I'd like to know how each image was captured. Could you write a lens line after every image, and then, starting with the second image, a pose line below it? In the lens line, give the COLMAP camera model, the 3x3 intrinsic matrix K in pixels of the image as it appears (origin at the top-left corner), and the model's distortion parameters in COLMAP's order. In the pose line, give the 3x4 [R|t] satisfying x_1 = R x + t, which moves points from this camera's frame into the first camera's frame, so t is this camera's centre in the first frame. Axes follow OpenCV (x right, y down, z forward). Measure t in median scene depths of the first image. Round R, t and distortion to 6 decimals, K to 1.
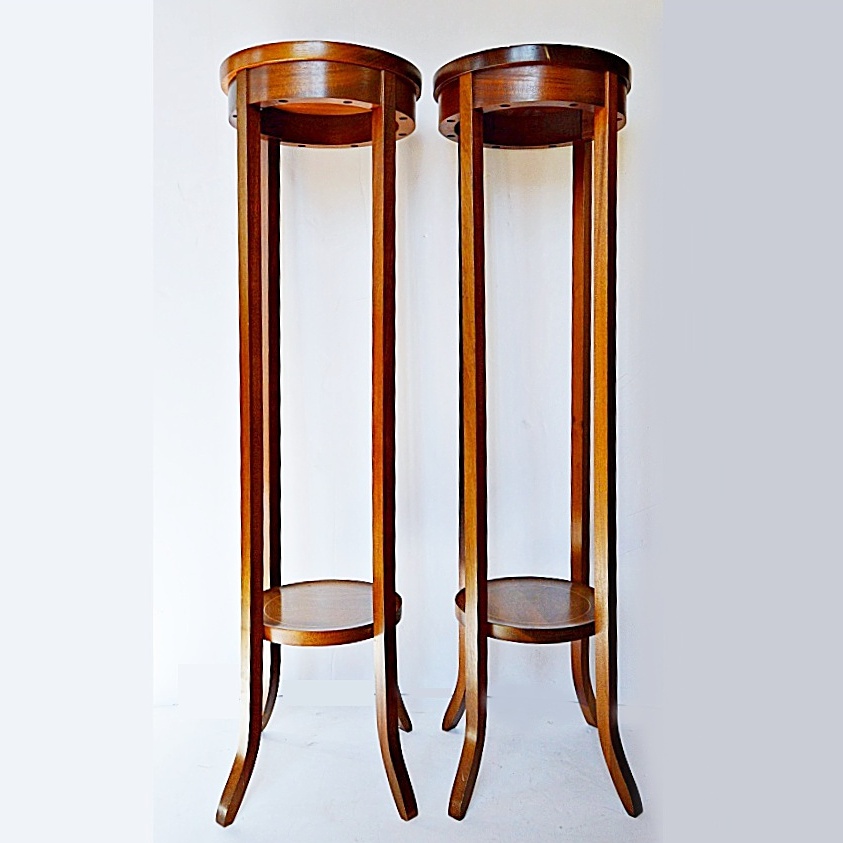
lens RADIAL K [[878.1, 0, 421.5], [0, 878.1, 421.5], [0, 0, 1]] dist [0.006554, 0.004511]
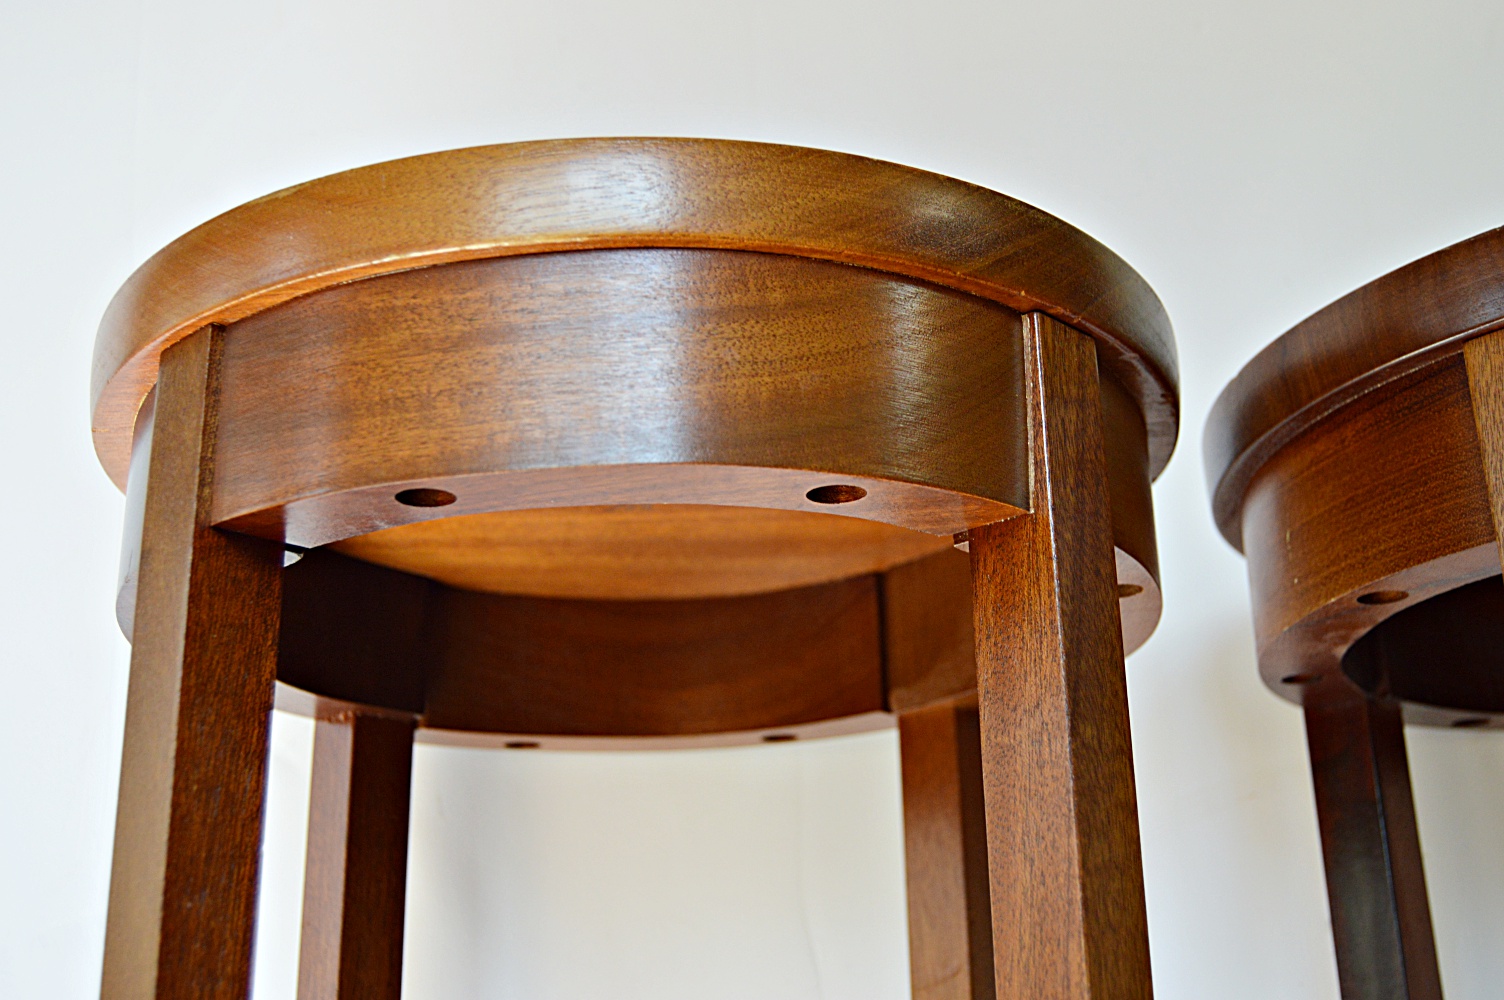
lens RADIAL K [[2025.9, 0, 752.0], [0, 2025.9, 500.0], [0, 0, 1]] dist [0.010734, 0.008866]
pose [[0.999584, -0.028810, -0.001515, -0.096496], [0.025945, 0.920660, -0.389502, -0.217826], [0.012616, 0.389301, 0.921024, 0.655614]]
